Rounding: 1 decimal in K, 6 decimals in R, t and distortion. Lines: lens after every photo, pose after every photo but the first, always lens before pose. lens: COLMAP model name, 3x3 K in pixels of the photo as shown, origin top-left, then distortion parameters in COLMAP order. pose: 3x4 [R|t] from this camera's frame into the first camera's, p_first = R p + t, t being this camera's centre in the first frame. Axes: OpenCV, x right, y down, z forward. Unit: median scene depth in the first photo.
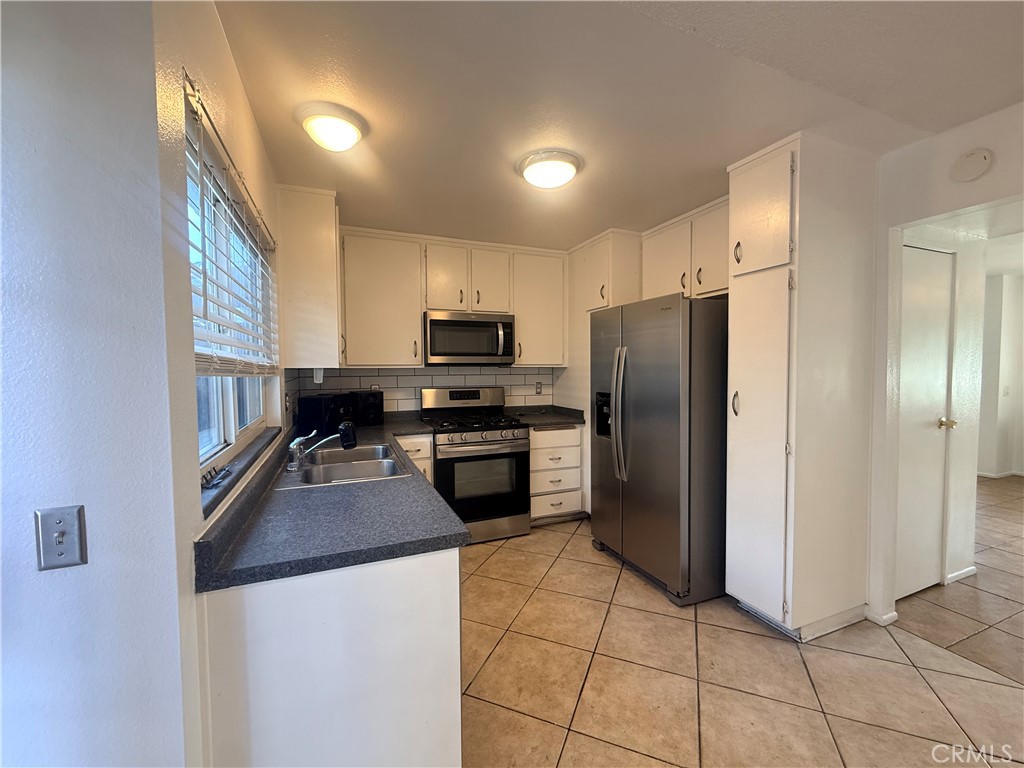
lens RADIAL K [[415.1, 0, 511.3], [0, 415.1, 384.6], [0, 0, 1]] dist [-0.000747, 0.000373]
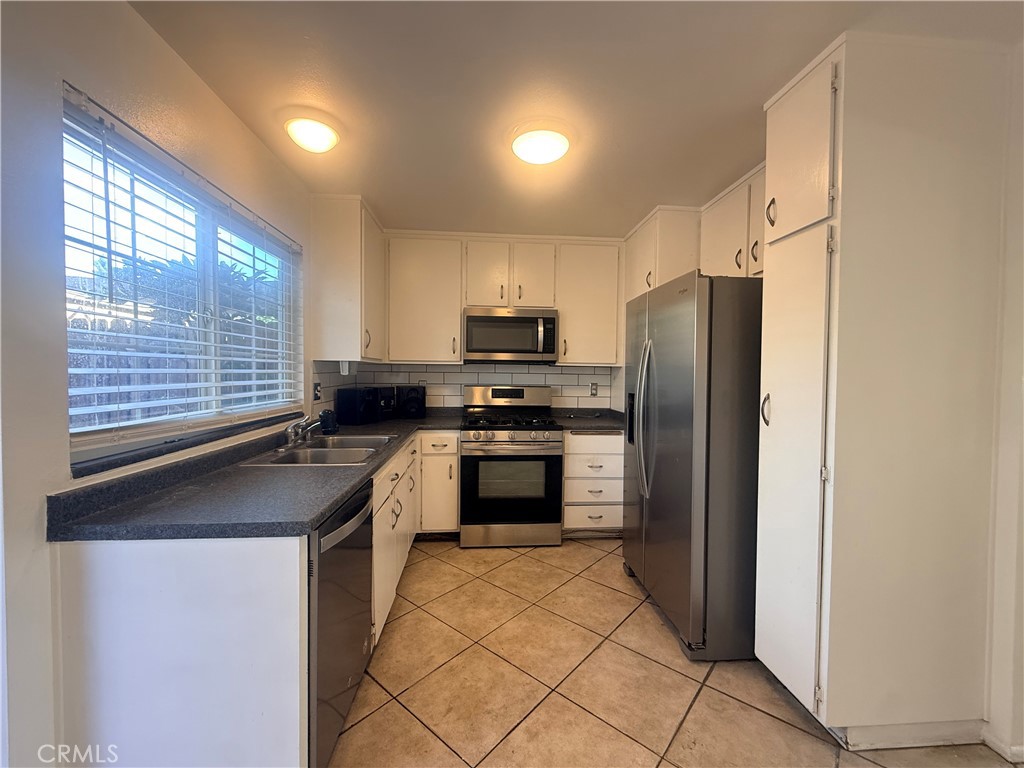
lens RADIAL K [[415.1, 0, 513.0], [0, 415.1, 383.9], [0, 0, 1]] dist [-0.000747, 0.000373]
pose [[0.951579, 0.025803, -0.306321, 0.300766], [-0.030209, 0.999497, -0.009652, 0.018017], [0.305917, 0.018438, 0.951879, 0.117140]]
